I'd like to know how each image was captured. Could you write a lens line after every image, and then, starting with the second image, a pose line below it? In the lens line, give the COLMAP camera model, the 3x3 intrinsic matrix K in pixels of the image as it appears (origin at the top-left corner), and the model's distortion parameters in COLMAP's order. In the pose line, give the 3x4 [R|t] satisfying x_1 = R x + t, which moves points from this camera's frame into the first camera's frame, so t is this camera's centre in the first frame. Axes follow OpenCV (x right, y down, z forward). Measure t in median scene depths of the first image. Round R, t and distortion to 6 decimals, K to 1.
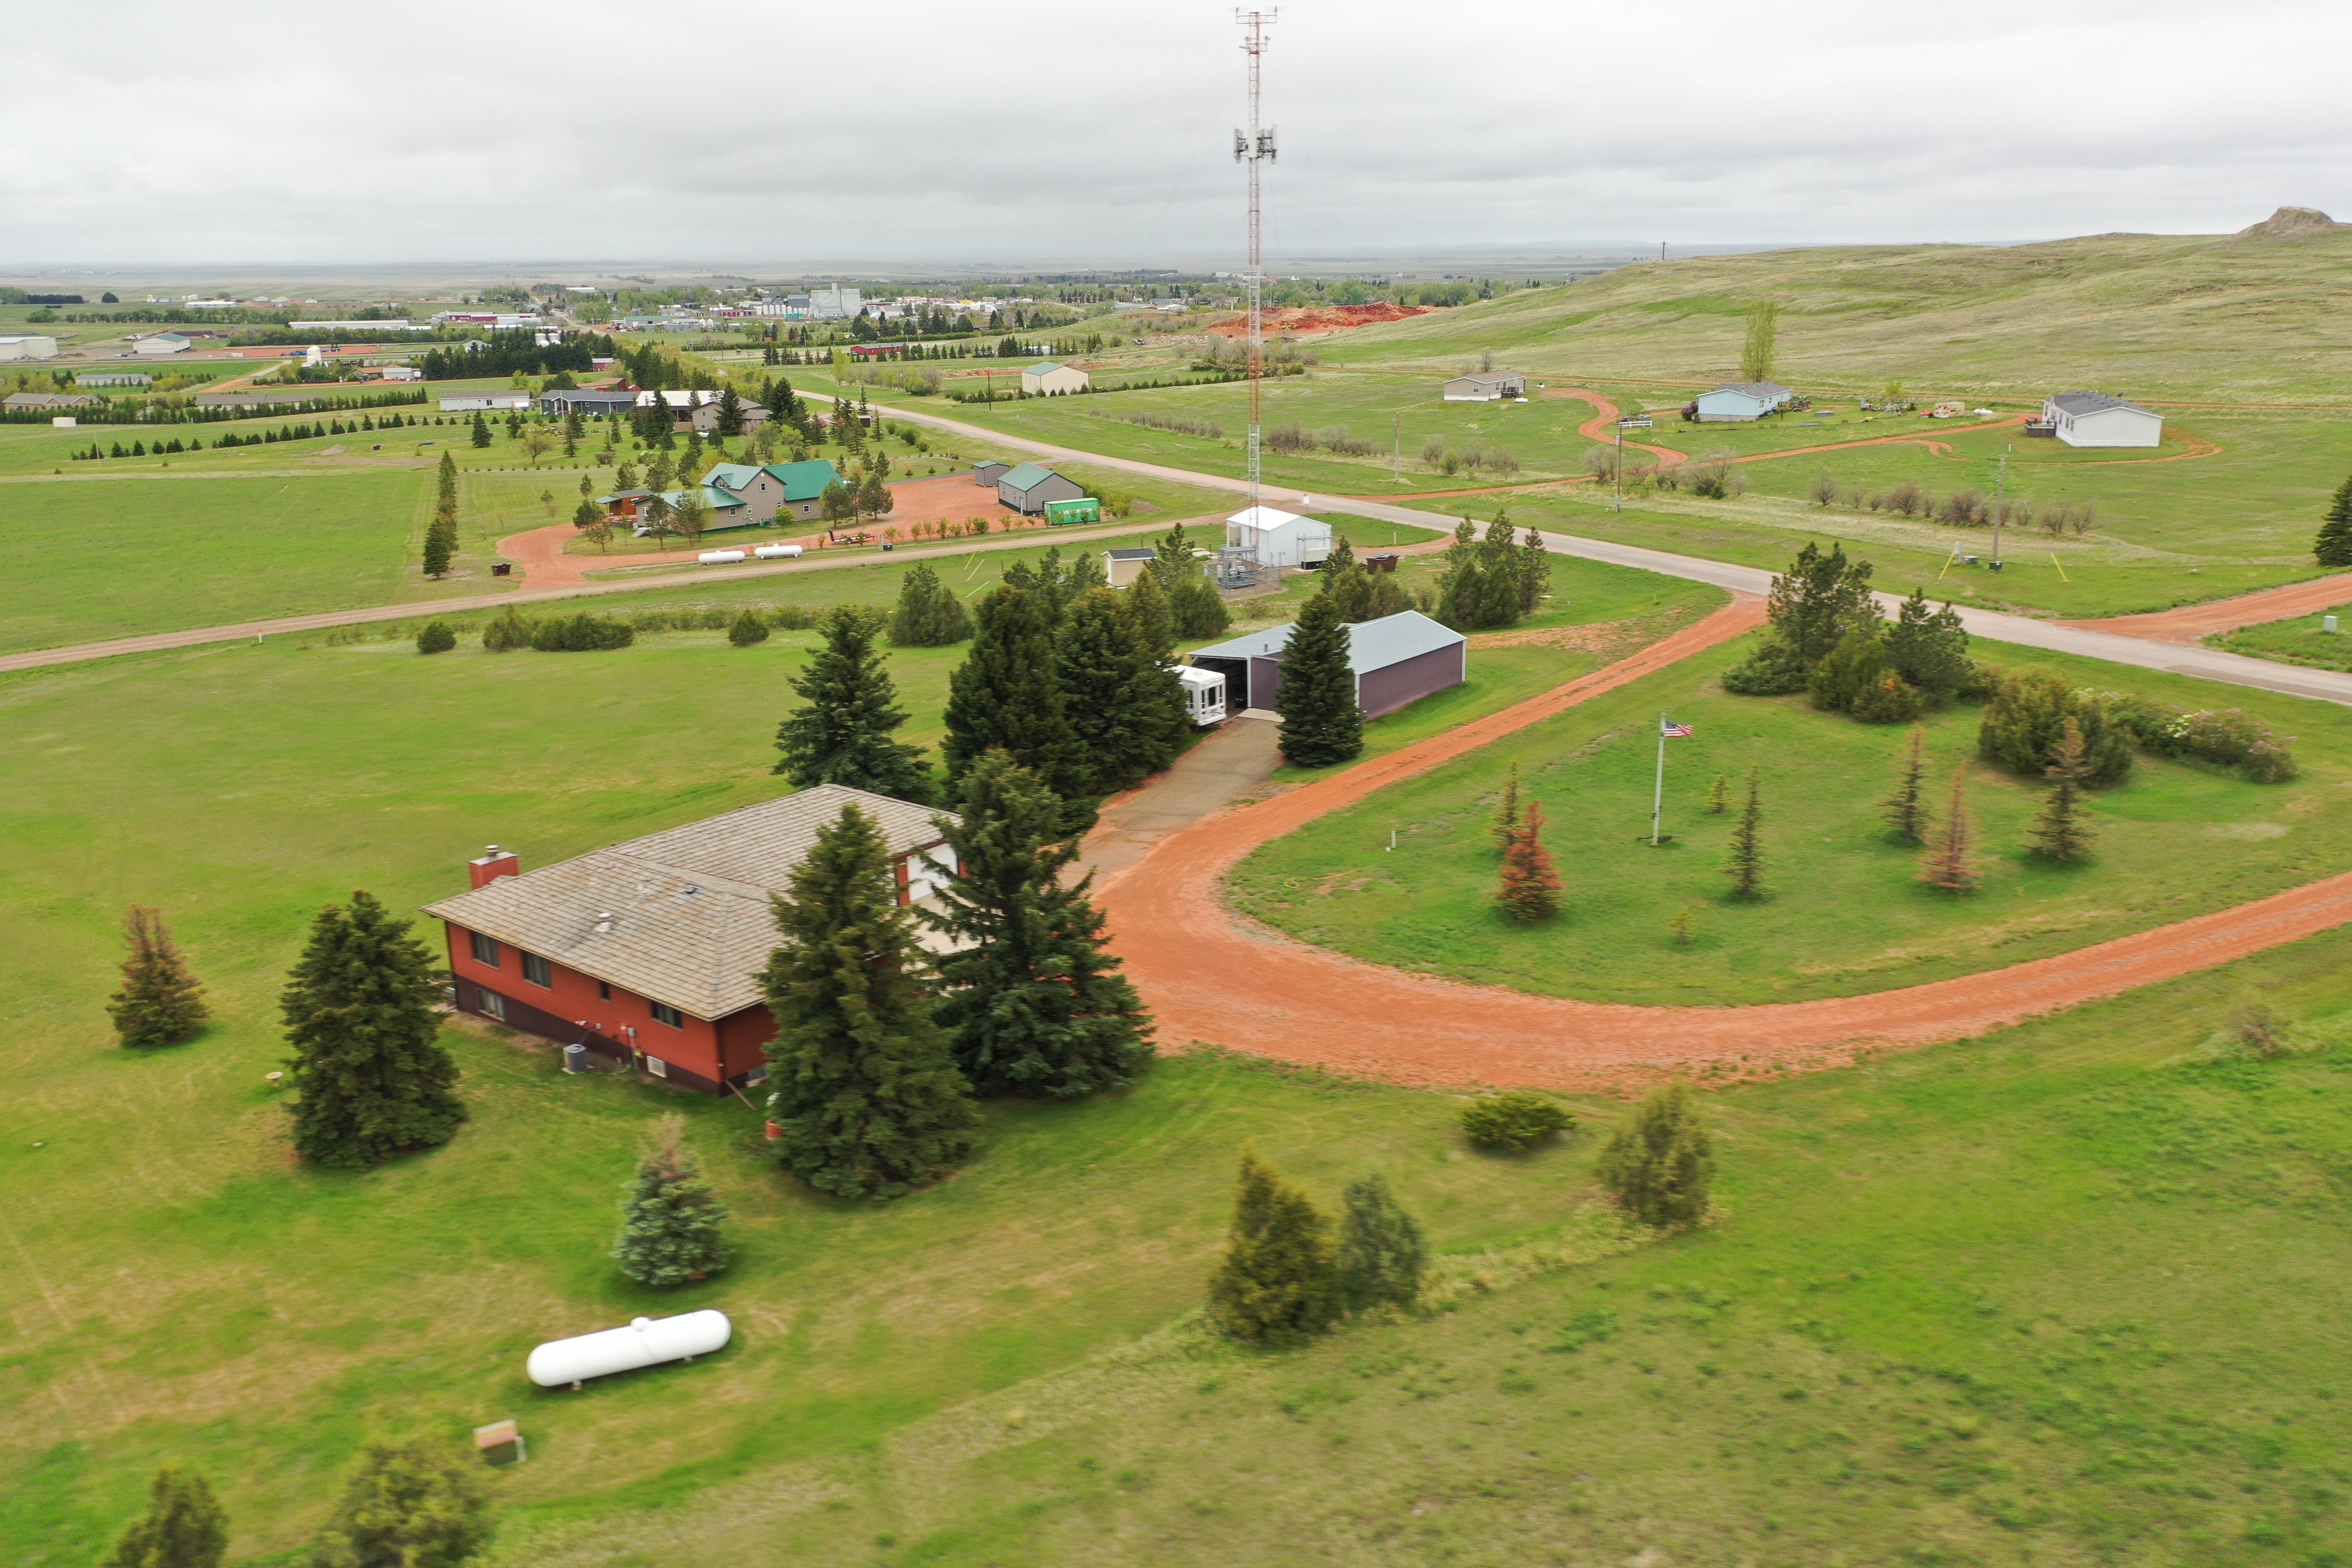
lens RADIAL K [[1864.3, 0, 1176.0], [0, 1864.3, 784.0], [0, 0, 1]] dist [0.010577, 0.013314]
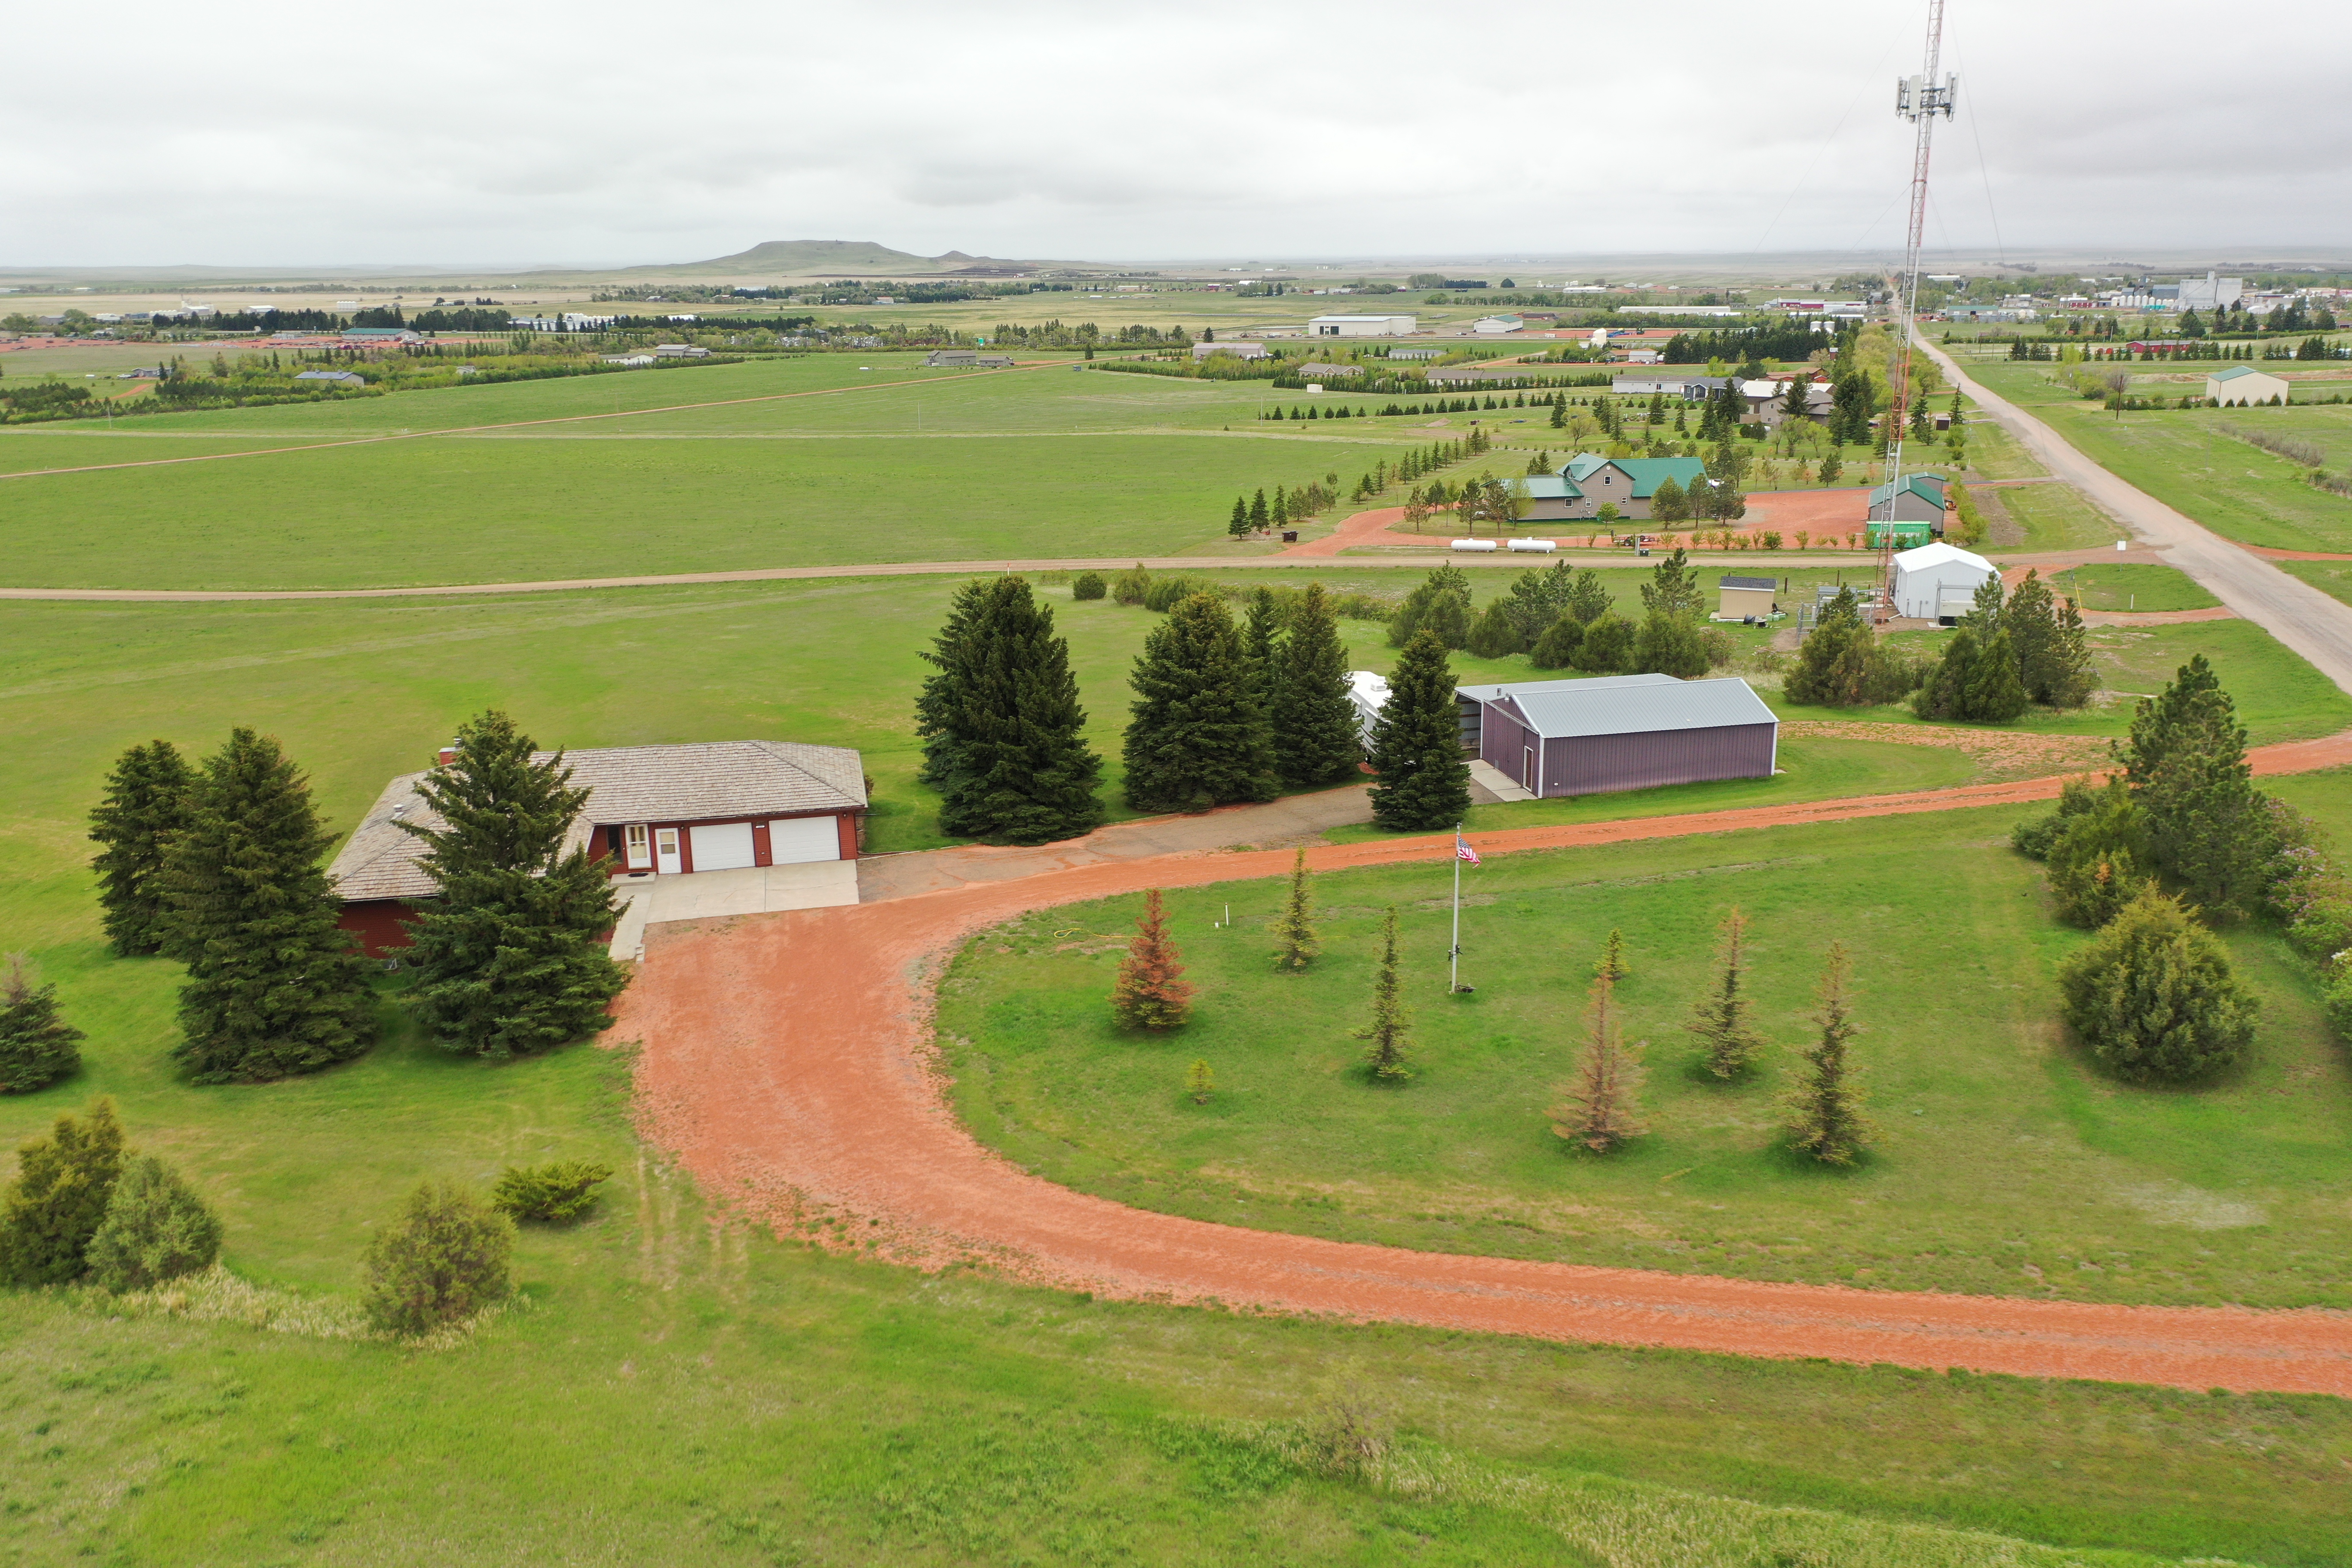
lens RADIAL K [[1862.4, 0, 1176.0], [0, 1862.4, 784.0], [0, 0, 1]] dist [0.009283, 0.008640]
pose [[0.767902, 0.176841, -0.615674, 0.264858], [-0.172943, 0.982681, 0.066552, -0.035555], [0.616780, 0.055371, 0.785185, 0.133492]]
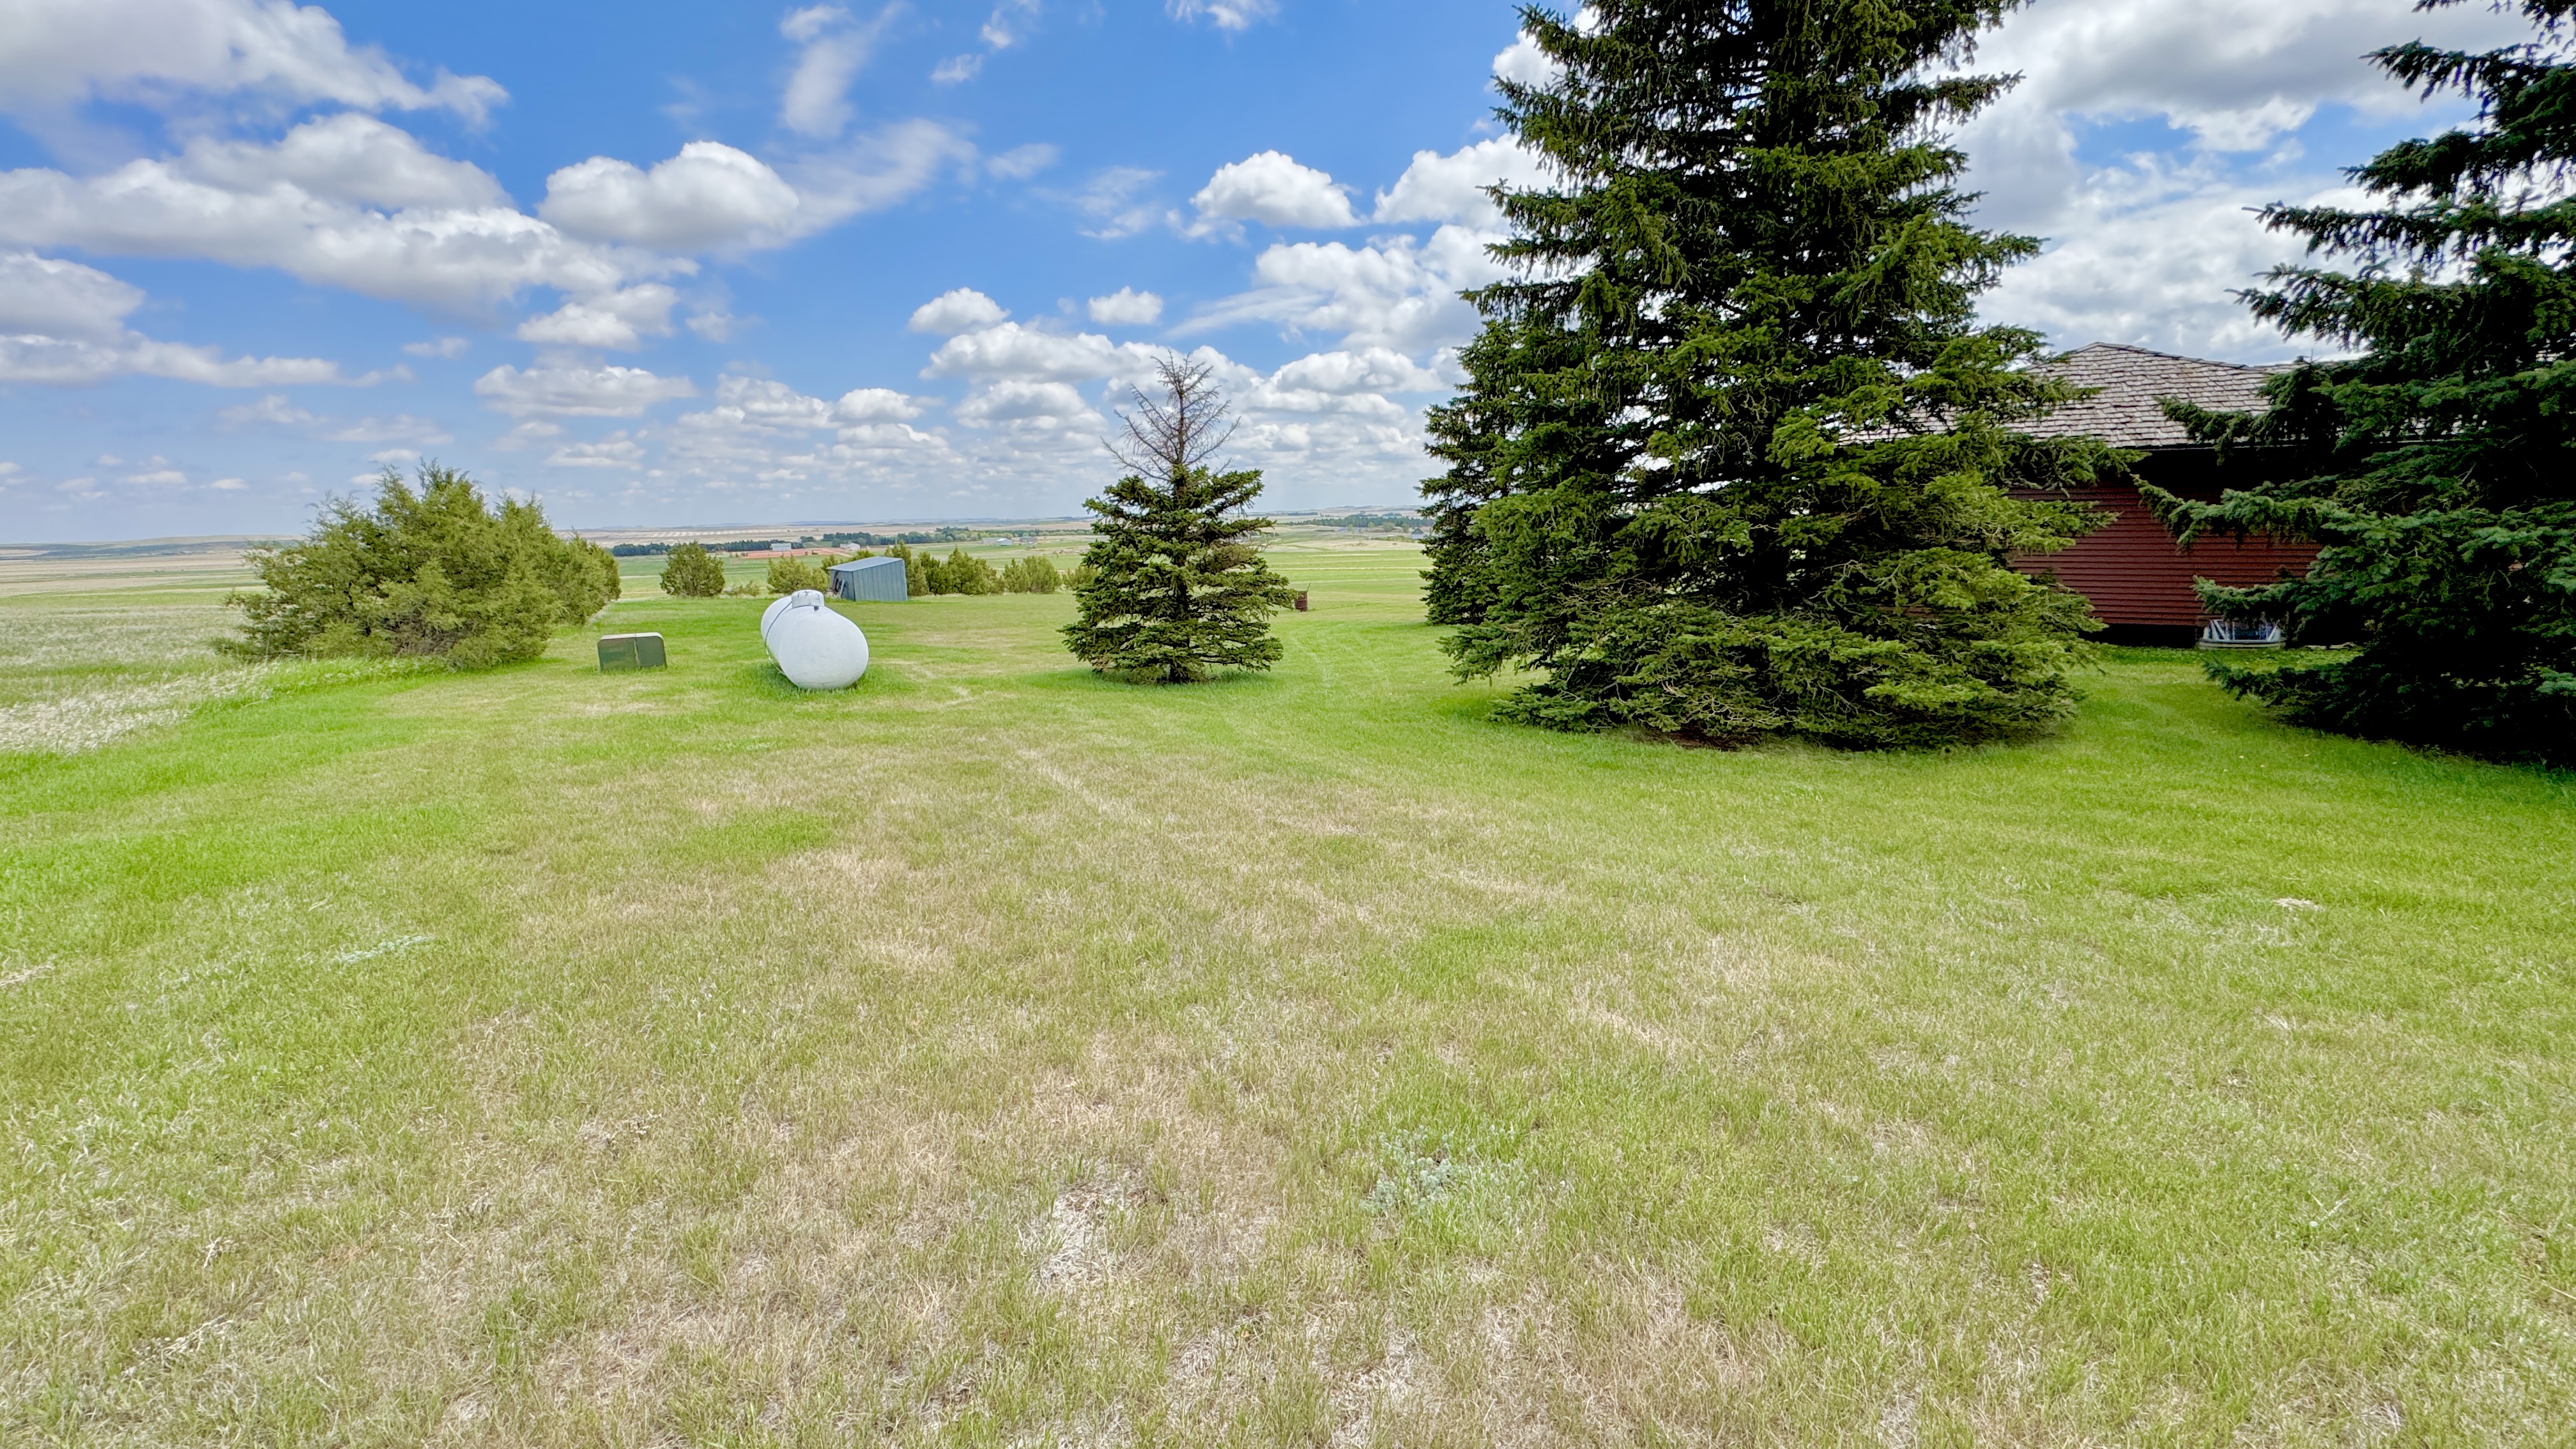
lens RADIAL K [[1023.9, 0, 1288.0], [0, 1023.9, 724.5], [0, 0, 1]] dist [-0.002594, 0.000120]
pose [[0.139831, 0.210905, -0.967454, 0.007369], [-0.247602, 0.953460, 0.172067, 0.056011], [0.958718, 0.215483, 0.185544, 0.259757]]
